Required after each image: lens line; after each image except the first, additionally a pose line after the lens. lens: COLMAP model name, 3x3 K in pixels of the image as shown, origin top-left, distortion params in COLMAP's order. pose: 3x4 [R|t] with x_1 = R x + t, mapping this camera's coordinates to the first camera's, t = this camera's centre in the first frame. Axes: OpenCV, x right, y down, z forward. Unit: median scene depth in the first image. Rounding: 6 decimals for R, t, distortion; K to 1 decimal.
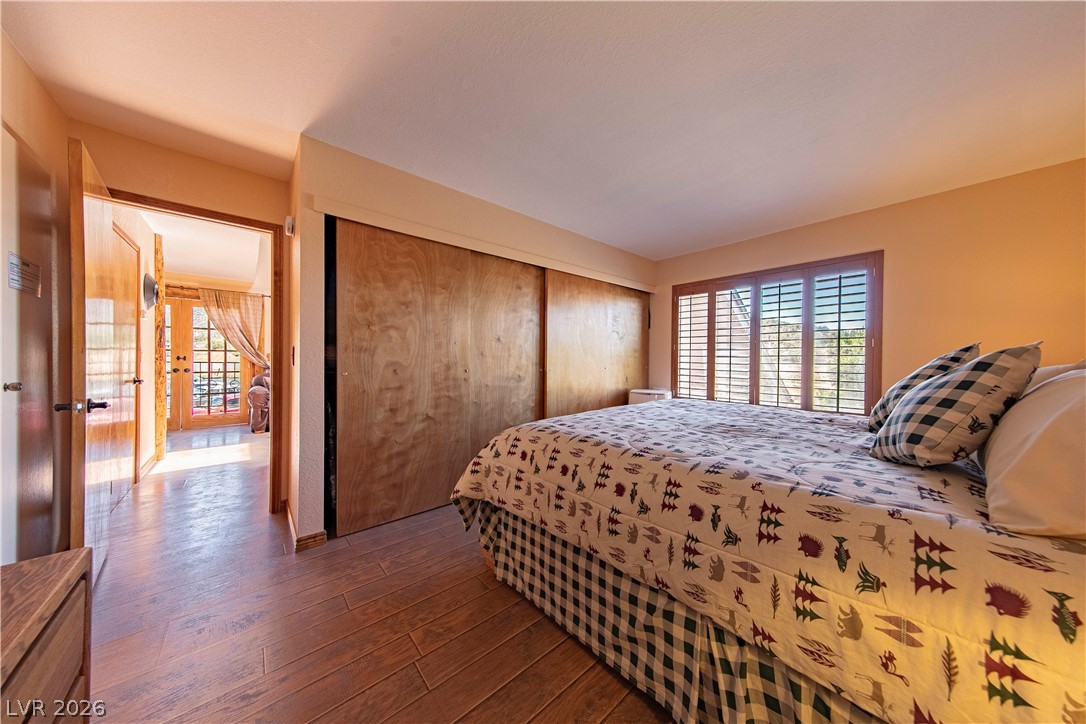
lens RADIAL K [[338.7, 0, 543.3], [0, 338.7, 358.2], [0, 0, 1]] dist [-0.009130, -0.000037]
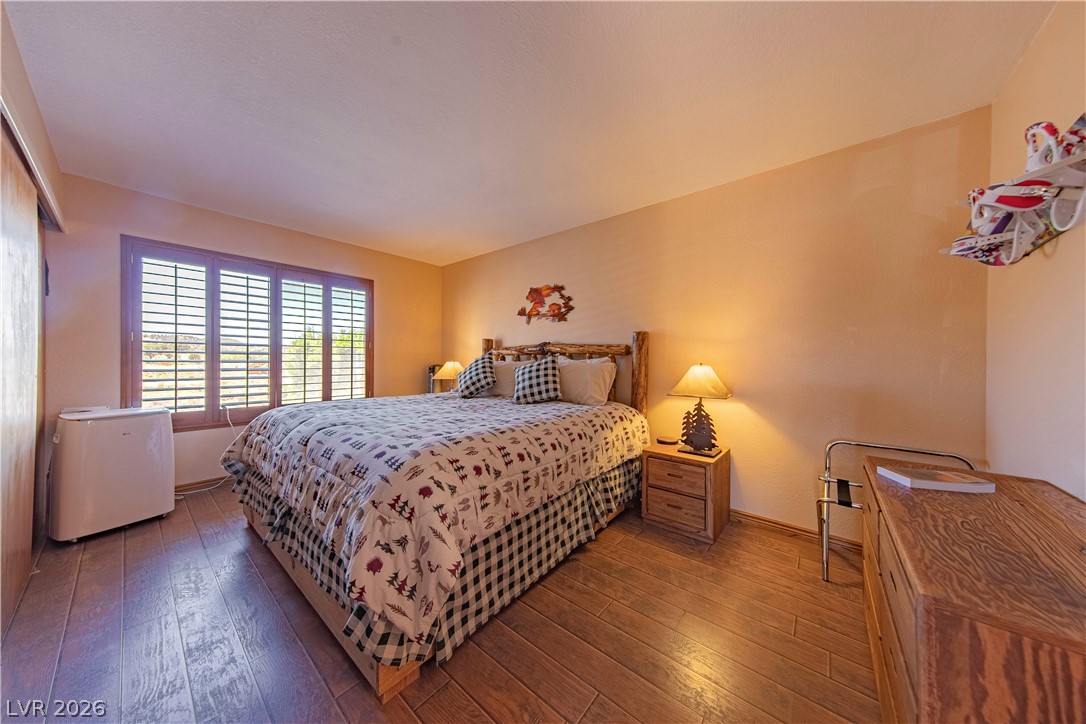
lens RADIAL K [[338.7, 0, 540.3], [0, 338.7, 362.5], [0, 0, 1]] dist [-0.009130, -0.000037]
pose [[-0.165653, -0.011343, 0.986119, -0.970028], [-0.011337, 0.999890, 0.009597, 0.003655], [-0.986119, -0.009590, -0.165763, 1.028271]]
